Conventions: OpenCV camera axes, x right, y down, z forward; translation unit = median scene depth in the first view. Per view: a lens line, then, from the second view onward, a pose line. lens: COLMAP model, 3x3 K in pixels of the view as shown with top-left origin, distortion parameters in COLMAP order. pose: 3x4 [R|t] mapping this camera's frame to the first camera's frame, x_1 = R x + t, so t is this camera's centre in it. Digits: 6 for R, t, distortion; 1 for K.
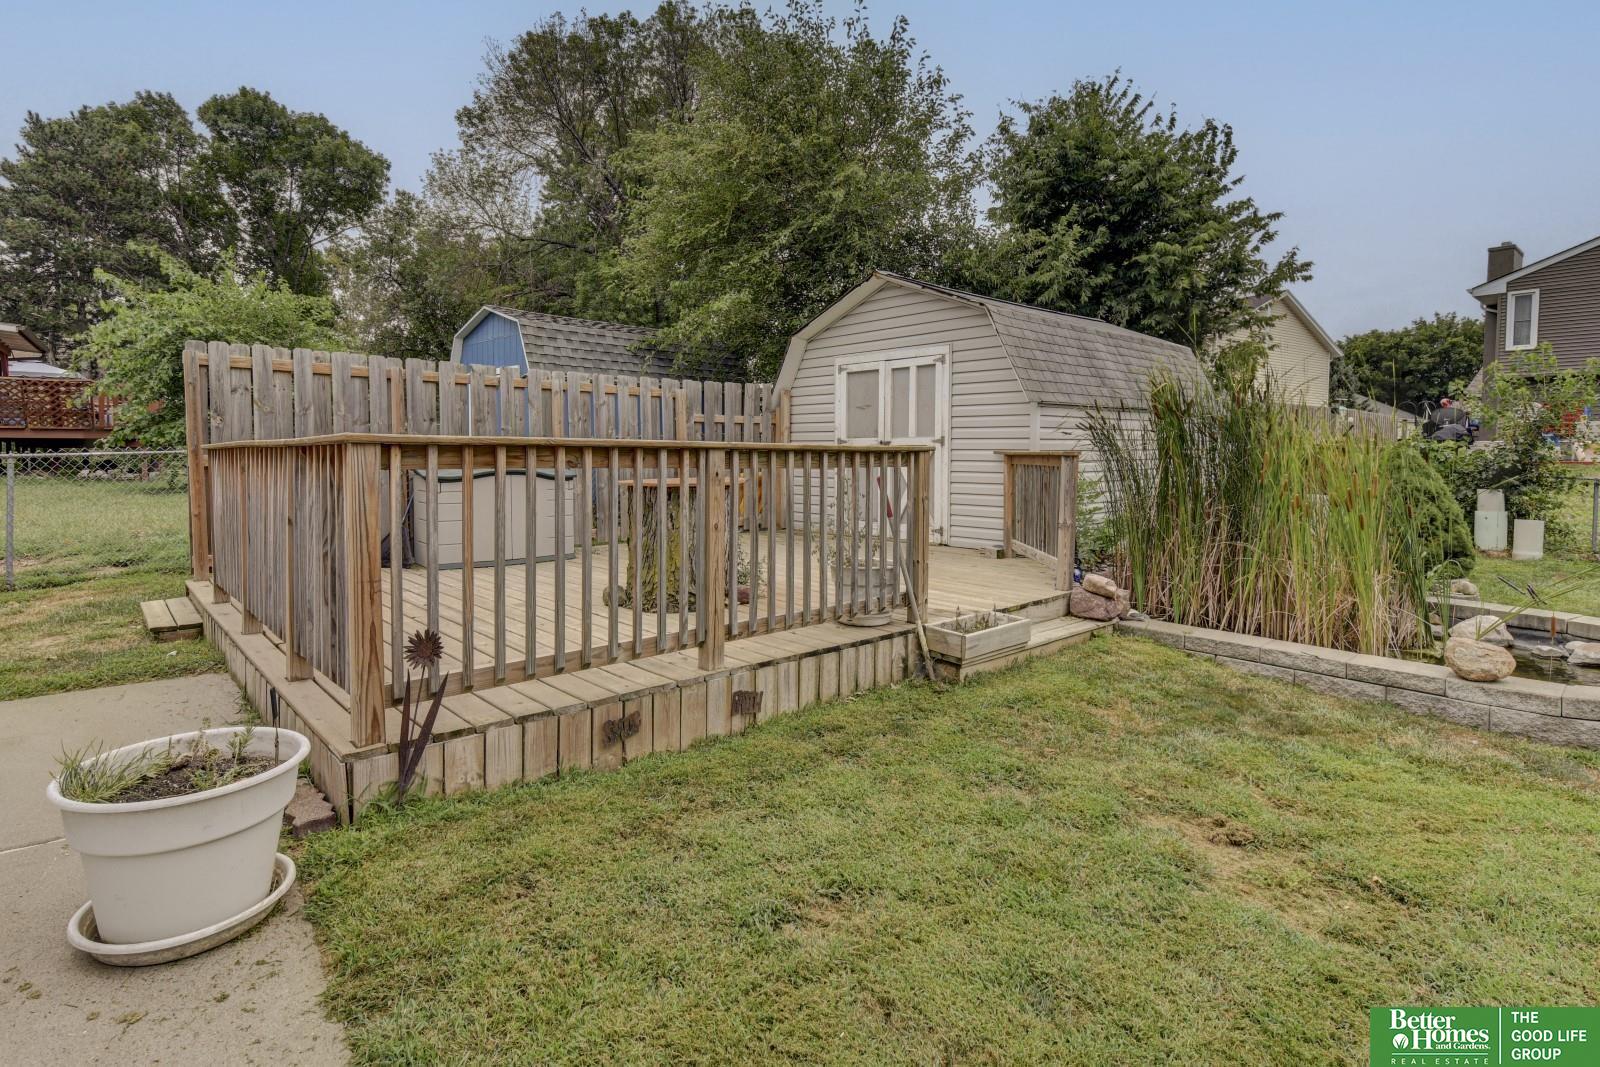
lens RADIAL K [[789.8, 0, 798.3], [0, 789.8, 498.3], [0, 0, 1]] dist [0.016098, -0.015981]
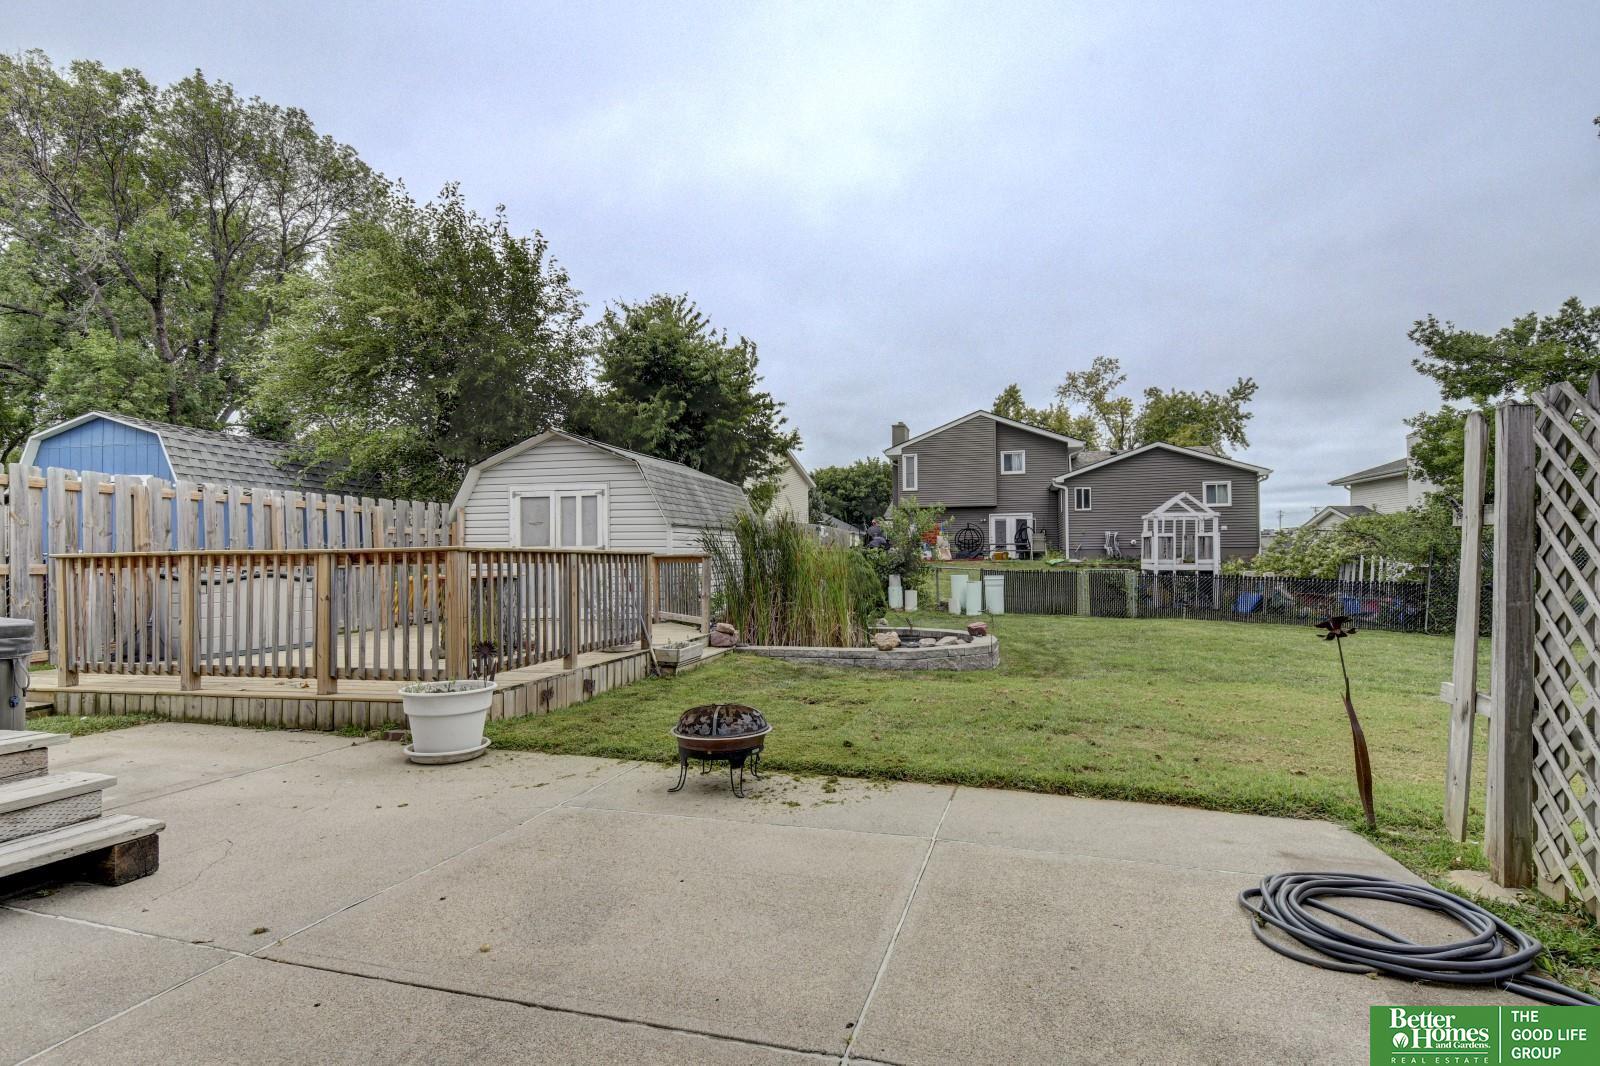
lens RADIAL K [[755.9, 0, 811.3], [0, 755.9, 561.4], [0, 0, 1]] dist [0.001938, -0.001017]
pose [[0.827709, -0.012517, 0.561019, -0.220719], [0.043655, 0.998158, -0.042137, 0.020657], [-0.559458, 0.059368, 0.826730, -0.284271]]
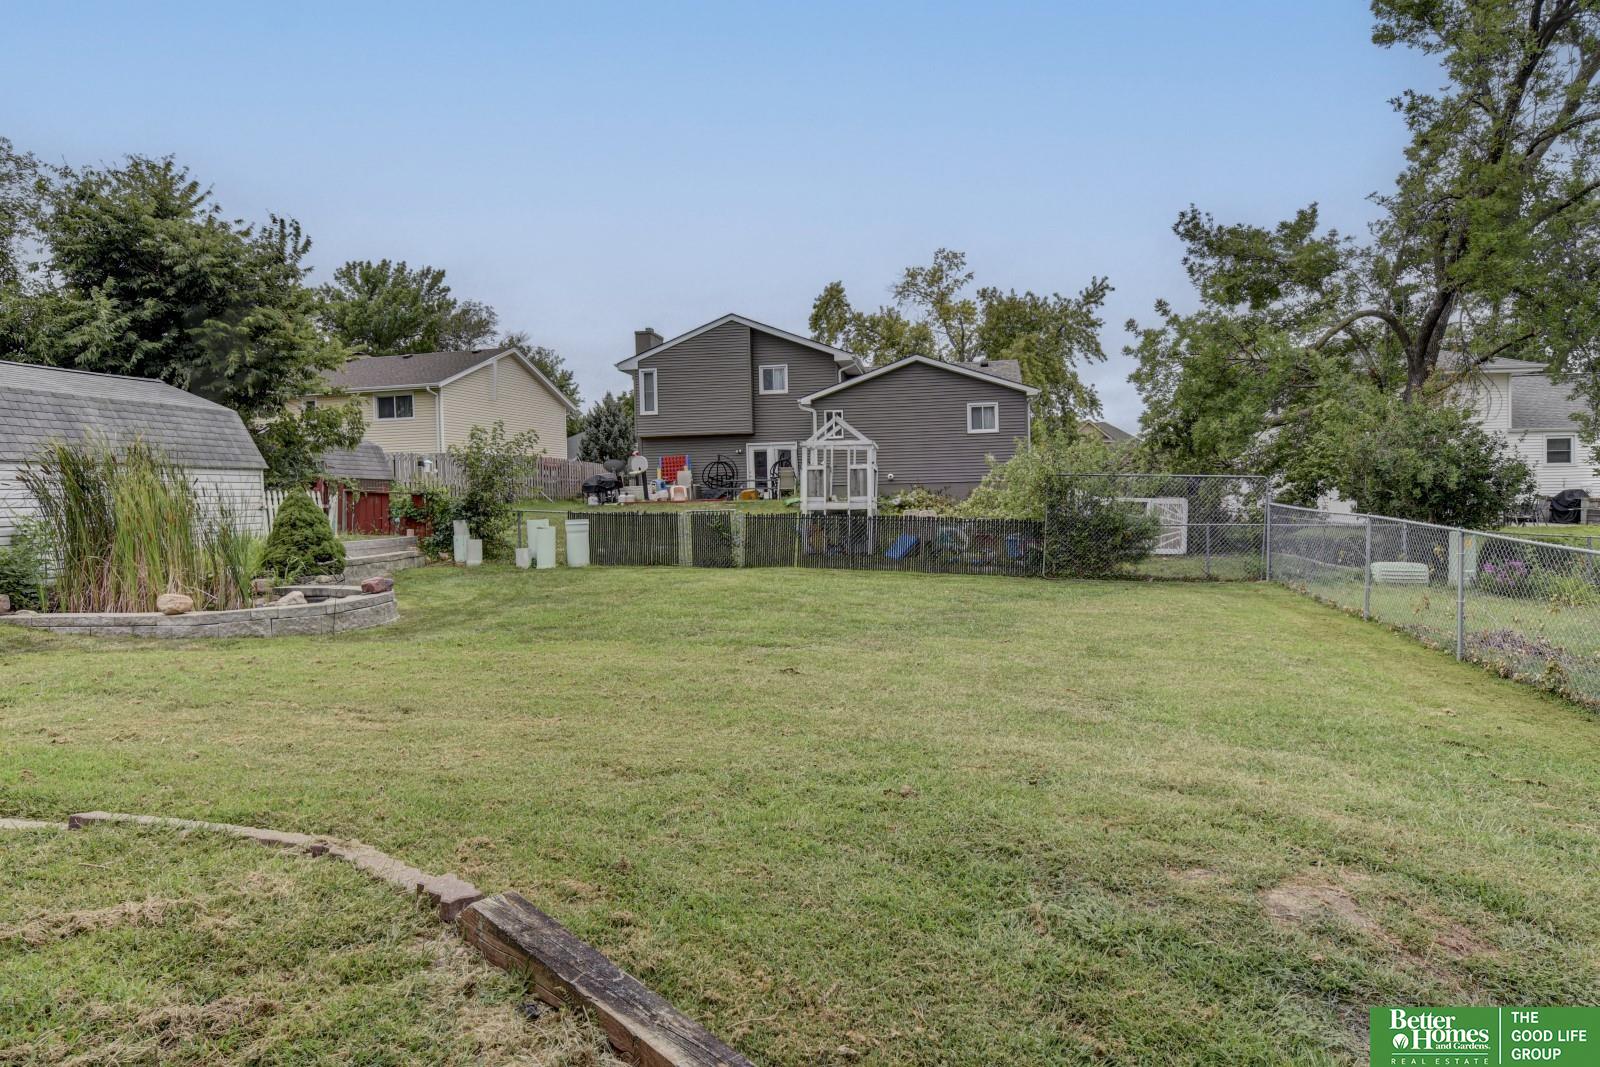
lens RADIAL K [[948.6, 0, 800.0], [0, 948.6, 533.5], [0, 0, 1]] dist [0.030332, 0.000309]
pose [[0.762410, -0.043392, 0.645638, 0.205437], [0.061135, 0.998116, -0.005111, 0.054603], [-0.644200, 0.043367, 0.763626, -0.657803]]
